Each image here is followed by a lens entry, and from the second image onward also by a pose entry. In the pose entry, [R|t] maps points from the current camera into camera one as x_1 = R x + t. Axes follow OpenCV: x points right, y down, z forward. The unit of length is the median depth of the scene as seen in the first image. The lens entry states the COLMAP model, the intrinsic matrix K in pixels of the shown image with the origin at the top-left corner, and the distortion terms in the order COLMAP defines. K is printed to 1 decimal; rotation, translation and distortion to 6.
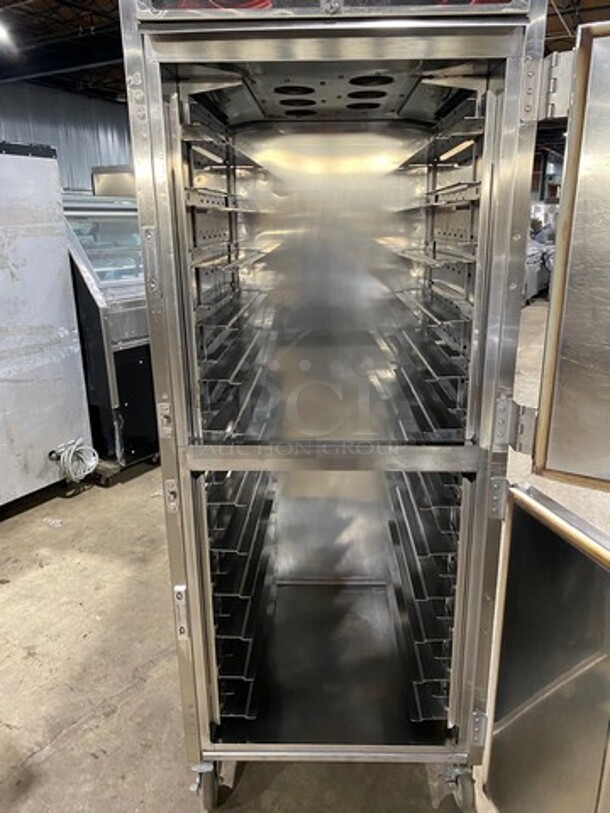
lens RADIAL K [[622.8, 0, 305.0], [0, 622.8, 391.4], [0, 0, 1]] dist [0.066372, -0.070707]
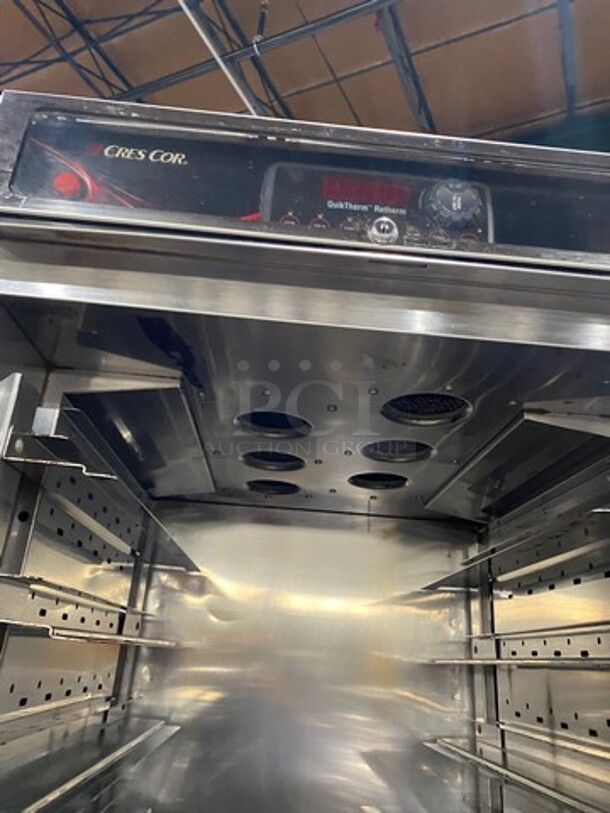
lens RADIAL K [[622.8, 0, 305.0], [0, 622.8, 391.4], [0, 0, 1]] dist [0.066372, -0.070707]
pose [[0.993435, 0.102346, 0.051118, -0.016775], [-0.048681, 0.782541, -0.620693, -0.128024], [-0.103527, 0.614129, 0.782386, 0.432884]]
